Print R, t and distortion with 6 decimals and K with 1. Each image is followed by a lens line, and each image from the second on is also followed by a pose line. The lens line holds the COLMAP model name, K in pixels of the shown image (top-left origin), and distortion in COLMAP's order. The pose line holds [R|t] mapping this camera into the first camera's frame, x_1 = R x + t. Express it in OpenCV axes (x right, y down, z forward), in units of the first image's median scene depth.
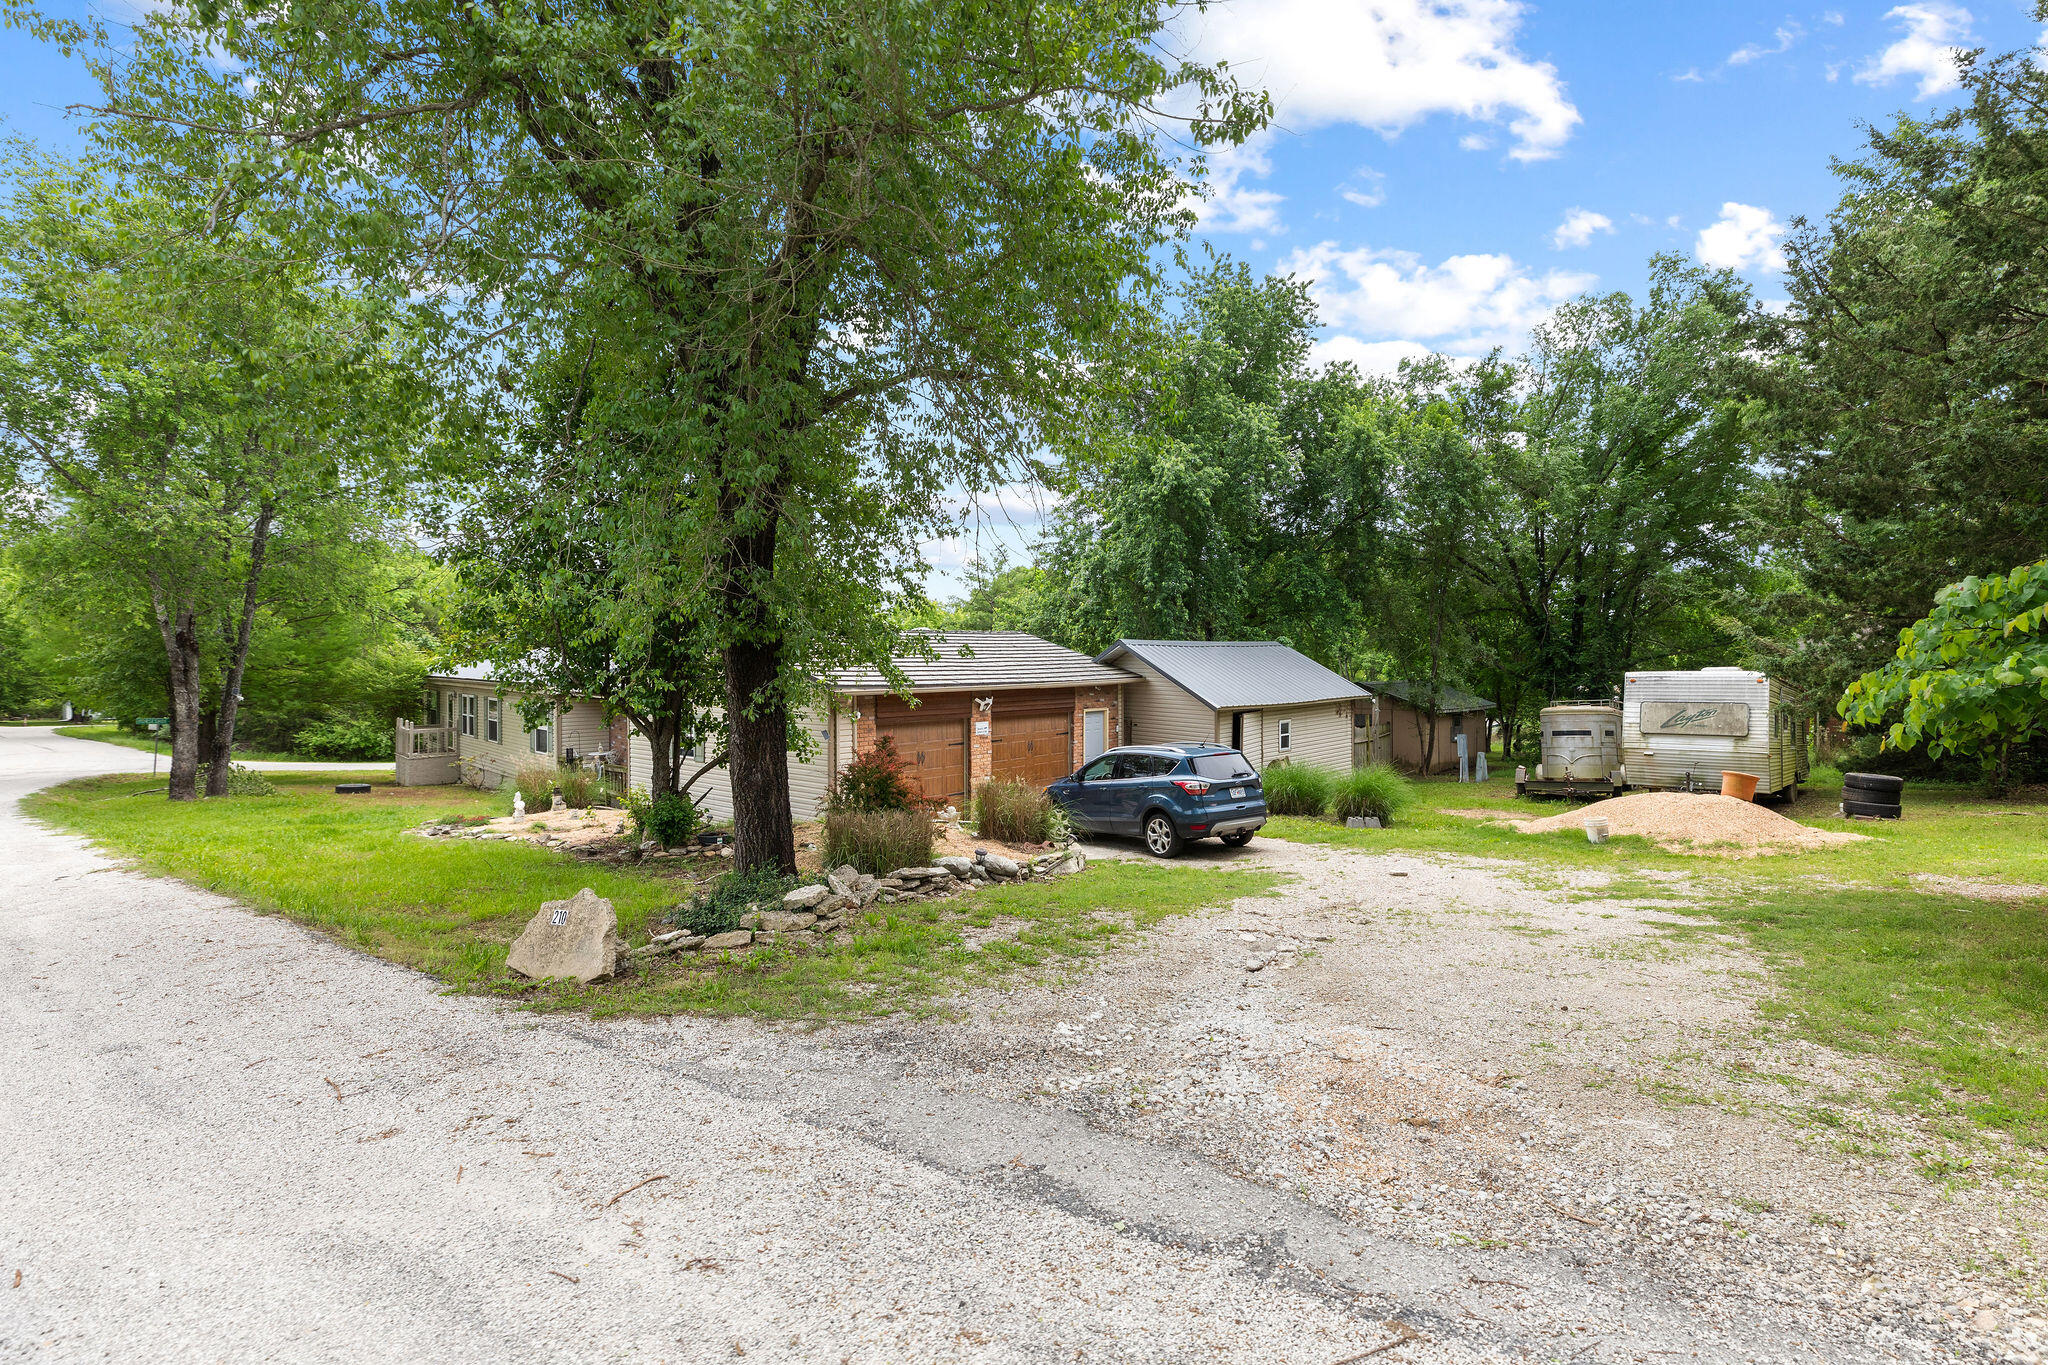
lens RADIAL K [[951.6, 0, 1024.0], [0, 951.6, 682.5], [0, 0, 1]] dist [0.000105, 0.000021]
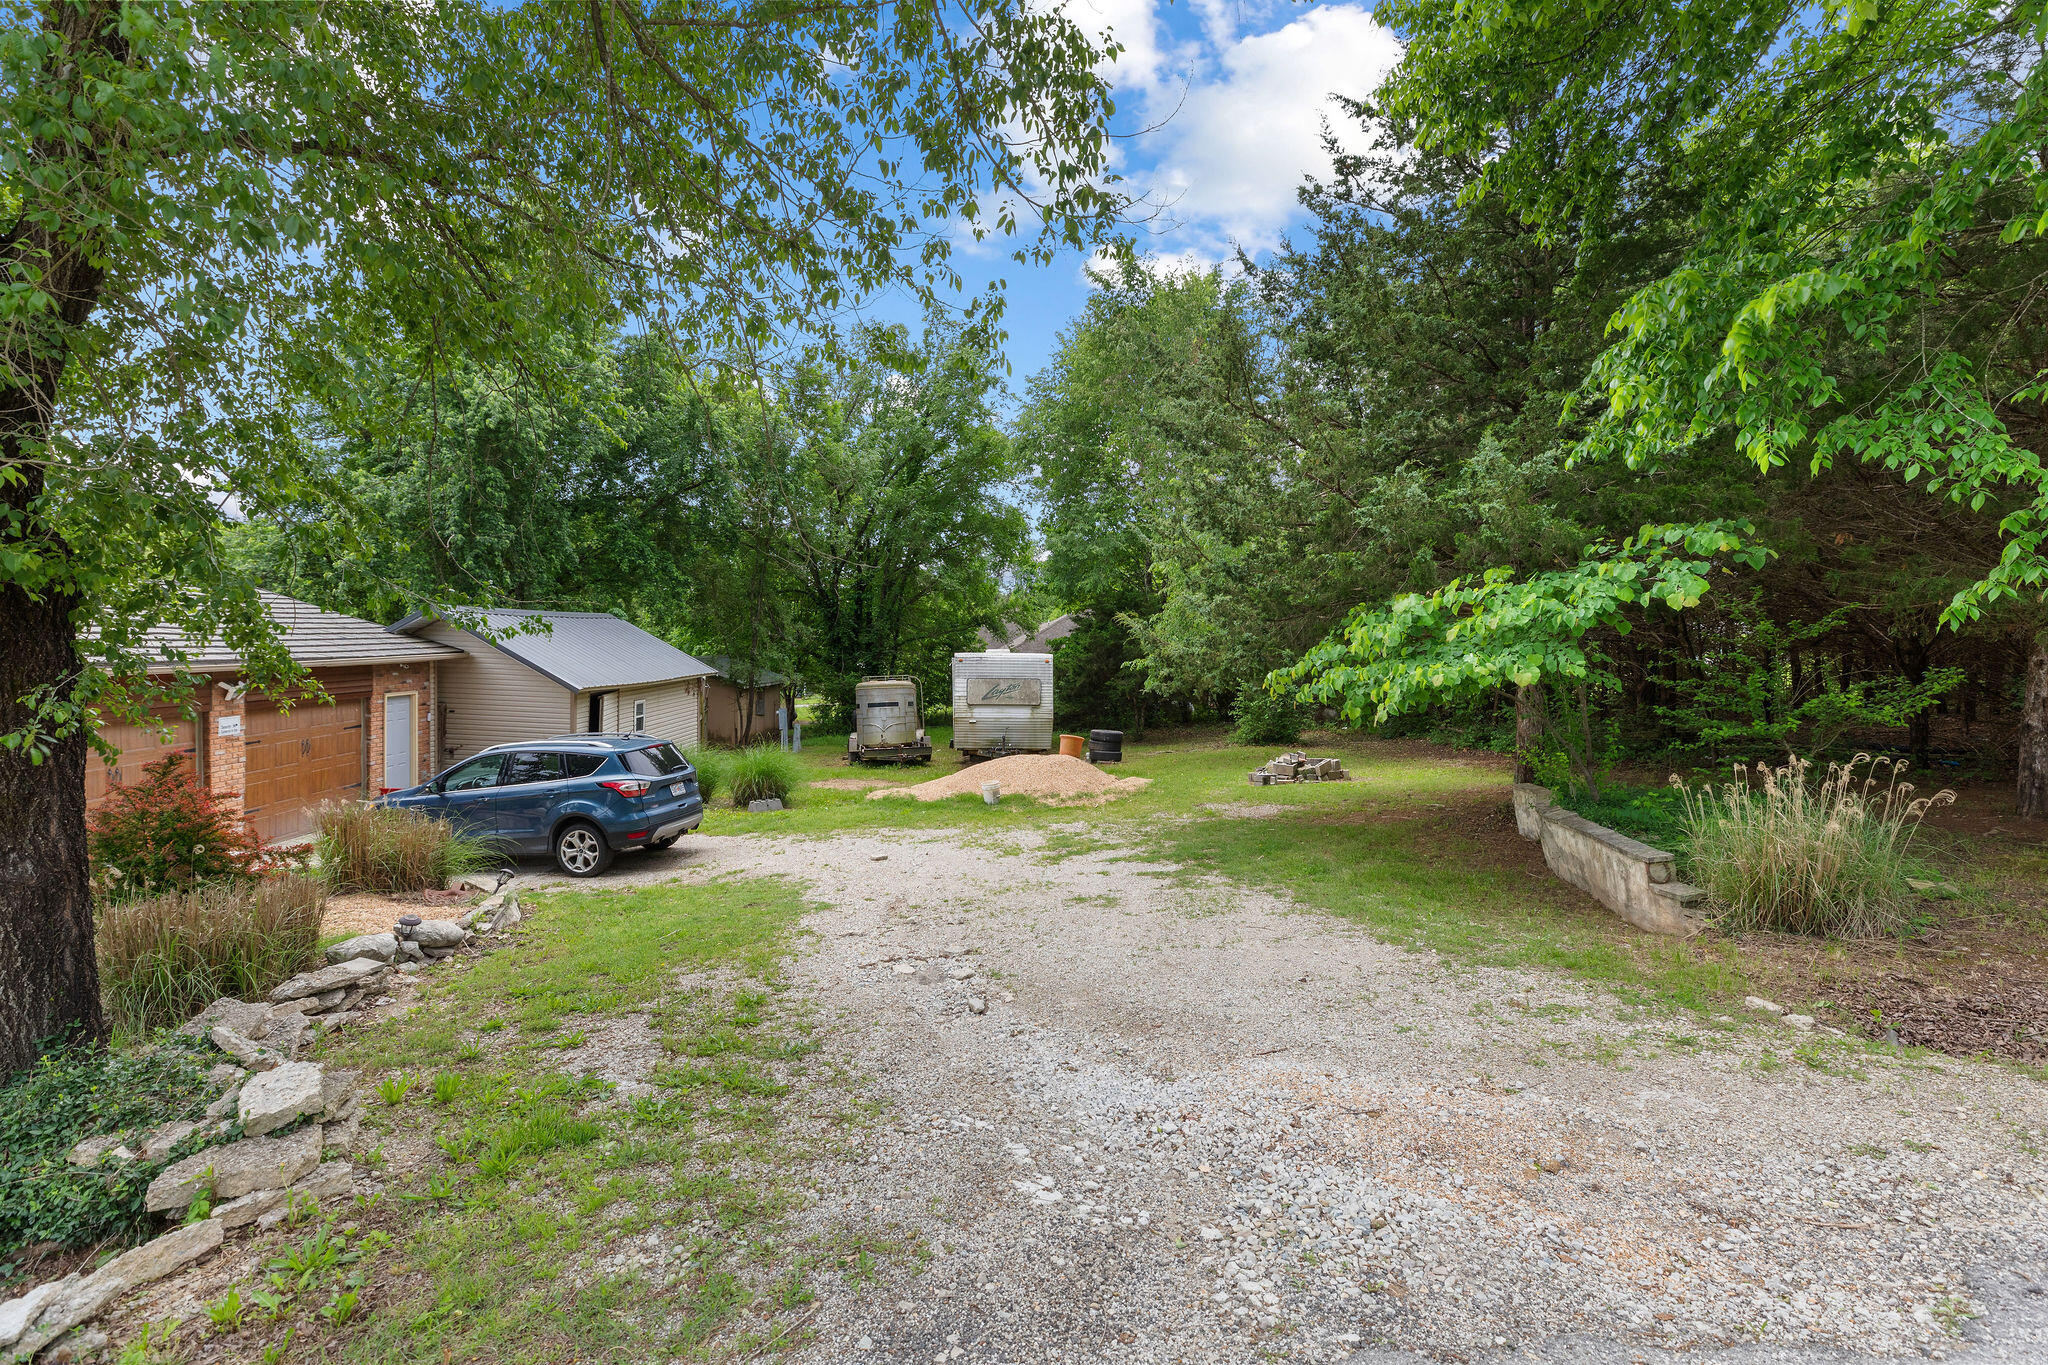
lens RADIAL K [[921.0, 0, 1024.0], [0, 921.0, 682.5], [0, 0, 1]] dist [0.004072, 0.000305]
pose [[0.713755, -0.012797, 0.700278, -0.103508], [-0.007988, 0.999619, 0.026408, -0.005194], [-0.700350, -0.024442, 0.713381, 0.131170]]
